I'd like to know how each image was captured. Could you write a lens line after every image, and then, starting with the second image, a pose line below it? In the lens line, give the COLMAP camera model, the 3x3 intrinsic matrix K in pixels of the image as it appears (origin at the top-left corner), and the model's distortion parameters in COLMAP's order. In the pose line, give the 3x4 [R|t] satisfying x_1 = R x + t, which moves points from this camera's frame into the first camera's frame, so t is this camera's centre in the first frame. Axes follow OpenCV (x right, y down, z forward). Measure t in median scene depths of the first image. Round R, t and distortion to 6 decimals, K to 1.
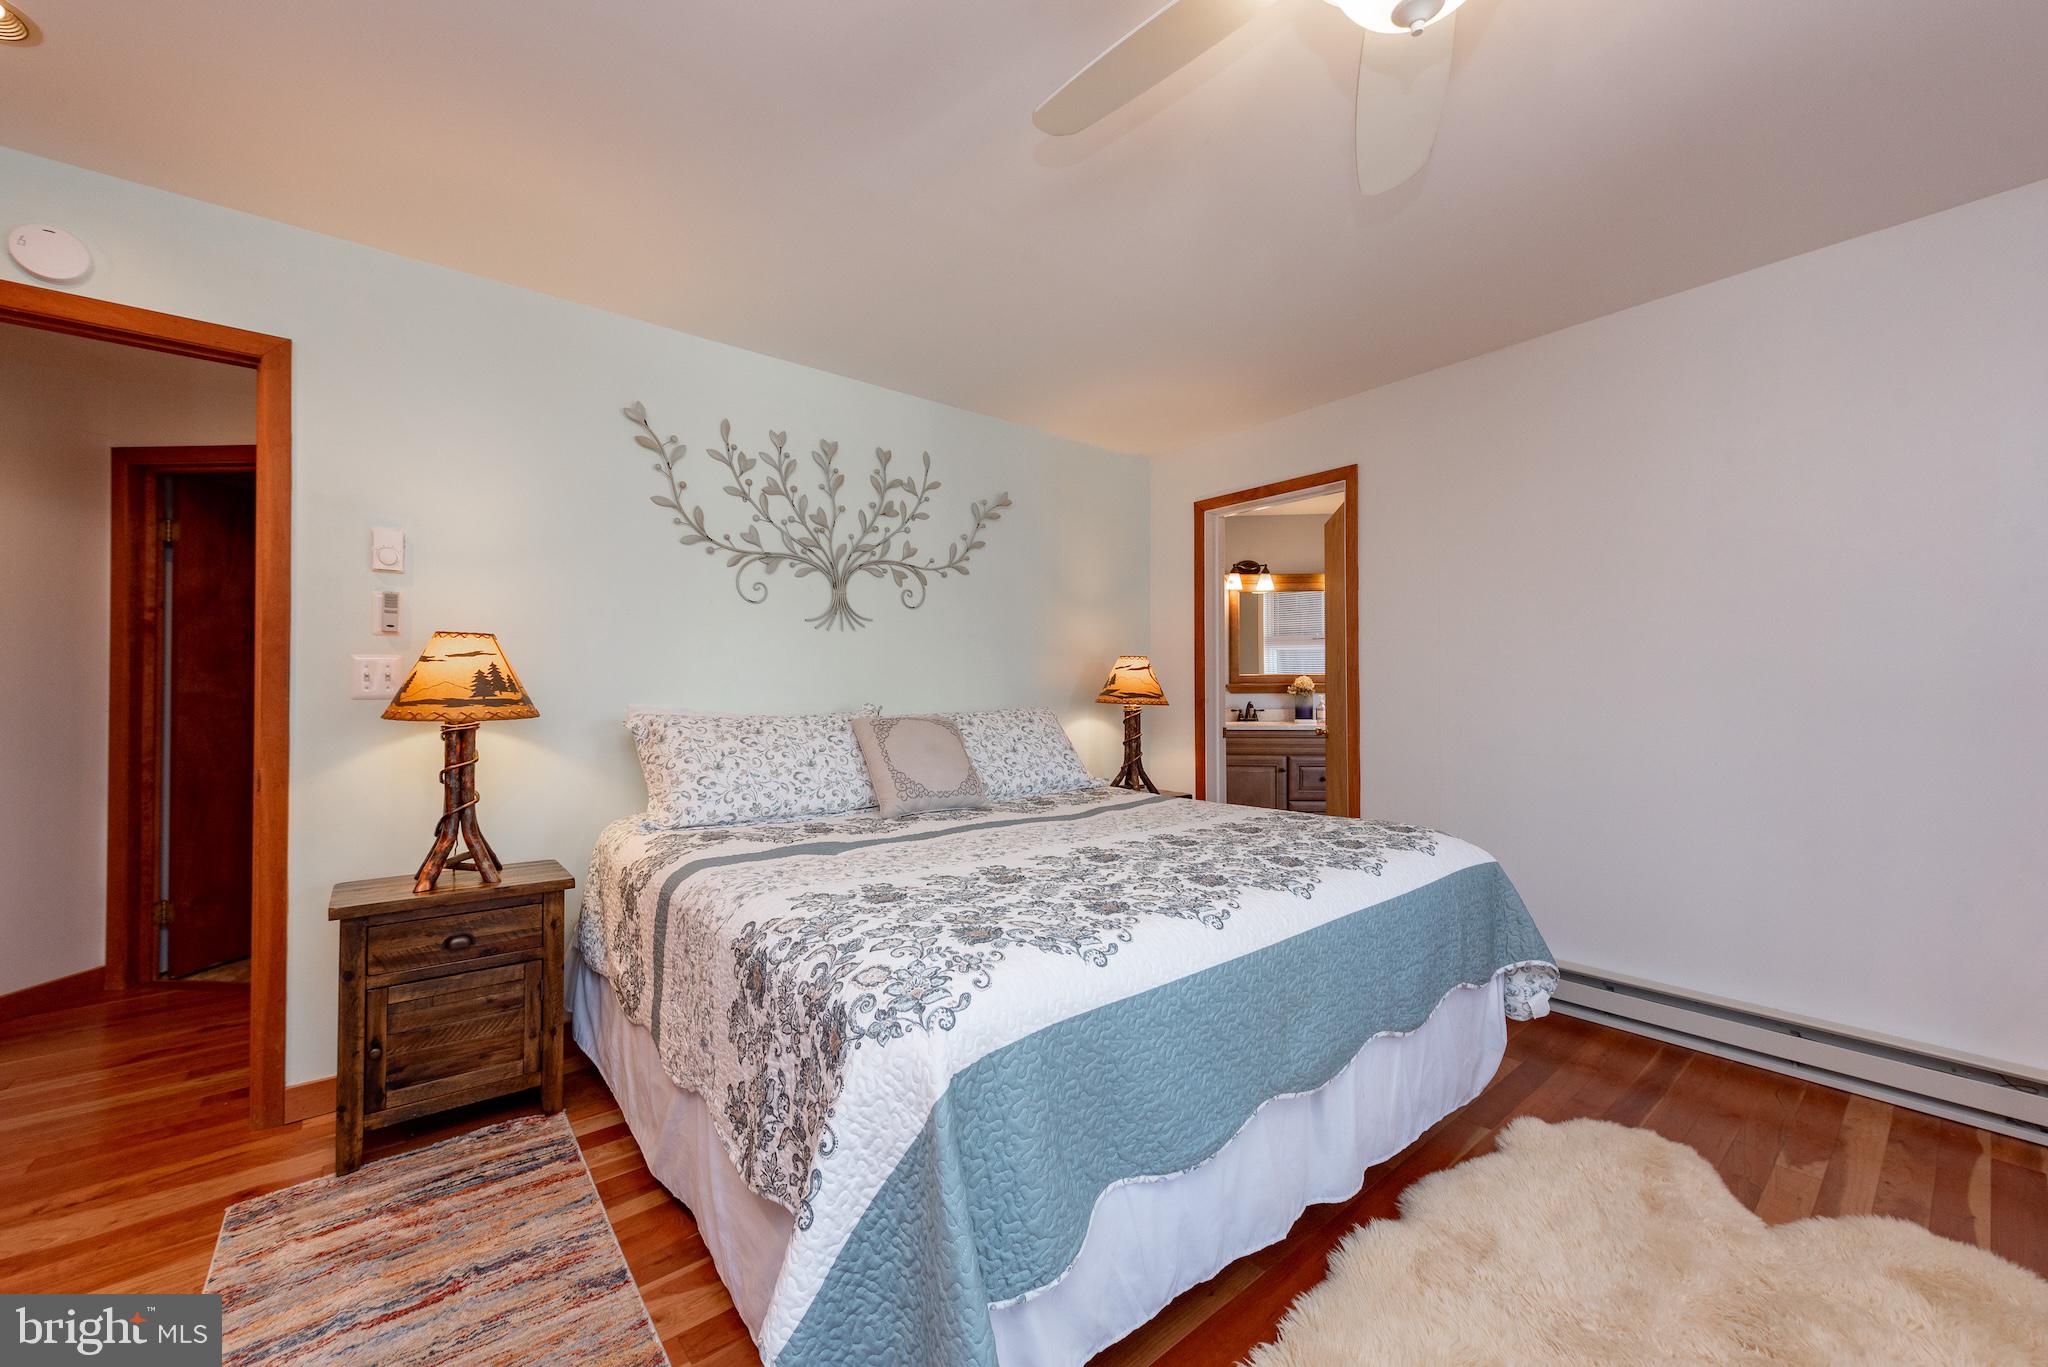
lens RADIAL K [[794.8, 0, 1020.1], [0, 794.8, 678.3], [0, 0, 1]] dist [0.005176, -0.000188]
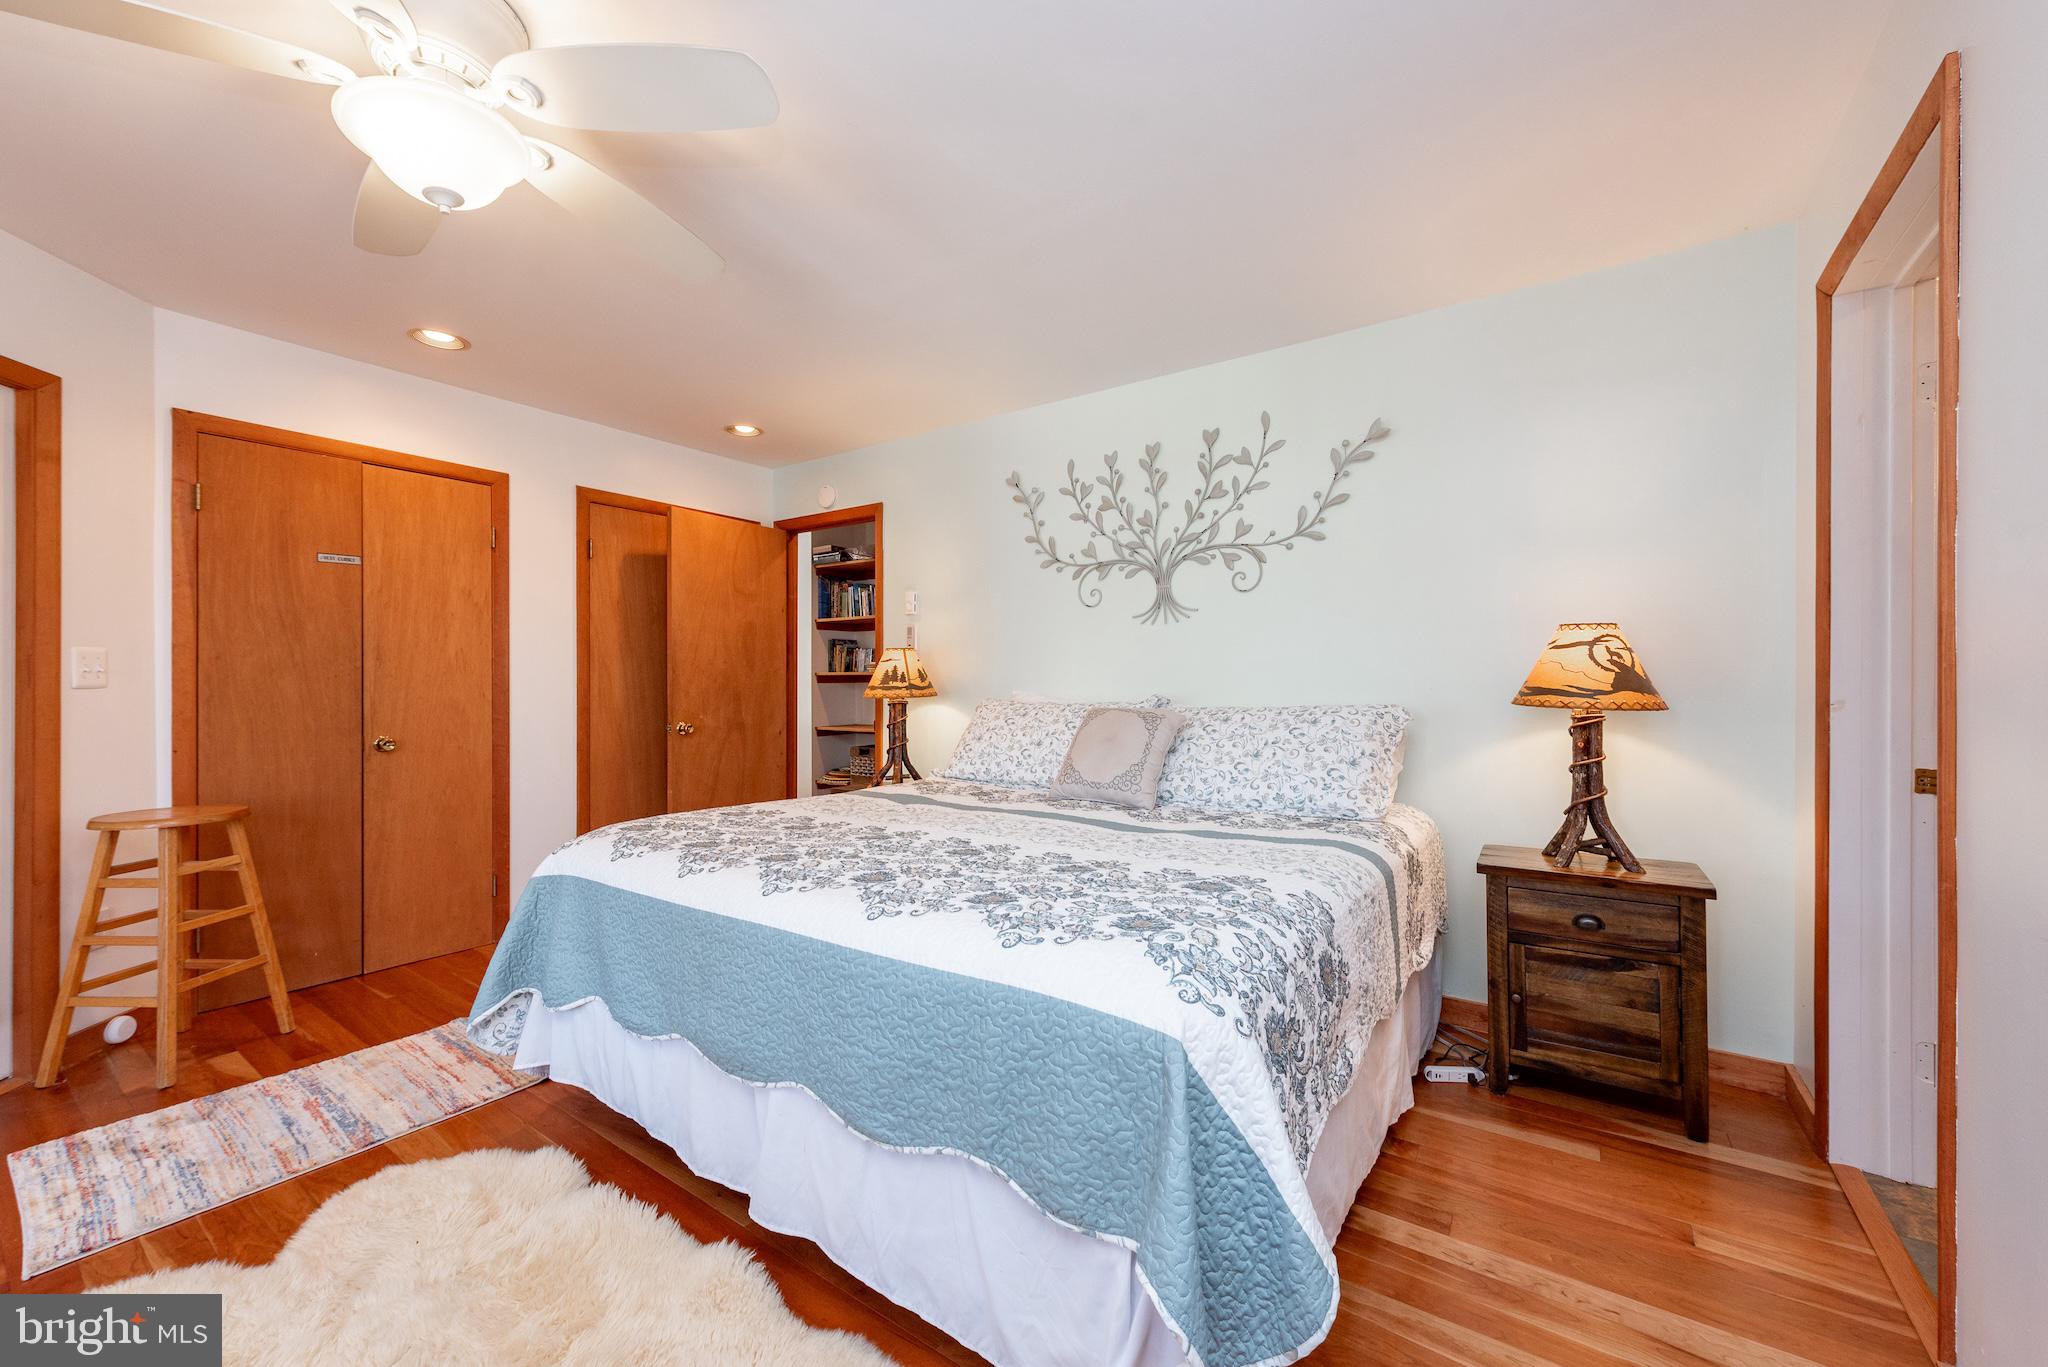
lens RADIAL K [[794.8, 0, 1024.1], [0, 794.8, 681.7], [0, 0, 1]] dist [0.005176, -0.000188]
pose [[0.273942, 0.001073, -0.961746, 0.710879], [0.014308, 0.999884, 0.005191, 0.007520], [0.961640, -0.015182, 0.273895, 0.535120]]
